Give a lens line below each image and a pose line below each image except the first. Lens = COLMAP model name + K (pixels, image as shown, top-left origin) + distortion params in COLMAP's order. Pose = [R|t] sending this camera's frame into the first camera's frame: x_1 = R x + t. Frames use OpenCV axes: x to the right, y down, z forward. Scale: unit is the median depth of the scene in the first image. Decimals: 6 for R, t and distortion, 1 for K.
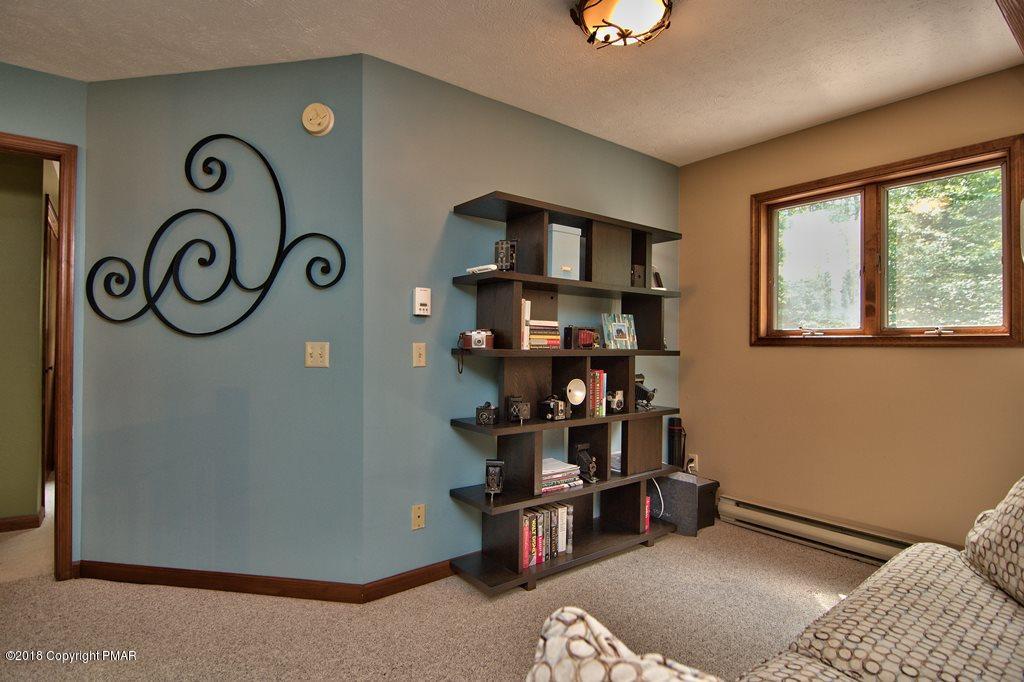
lens RADIAL K [[527.3, 0, 510.5], [0, 527.3, 341.2], [0, 0, 1]] dist [0.000491, 0.000002]
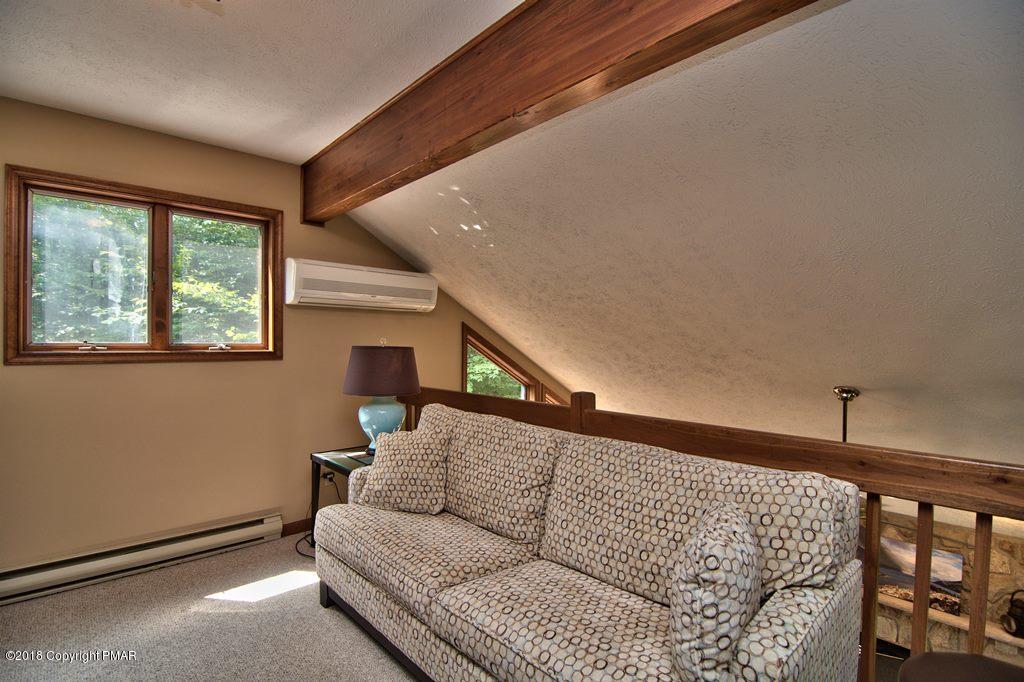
lens RADIAL K [[503.7, 0, 509.1], [0, 503.7, 347.1], [0, 0, 1]] dist [-0.004204, -0.000817]
pose [[-0.072933, -0.015999, 0.997208, -0.352403], [-0.019575, 0.999702, 0.014607, -0.044940], [-0.997145, -0.018455, -0.073225, 0.378742]]
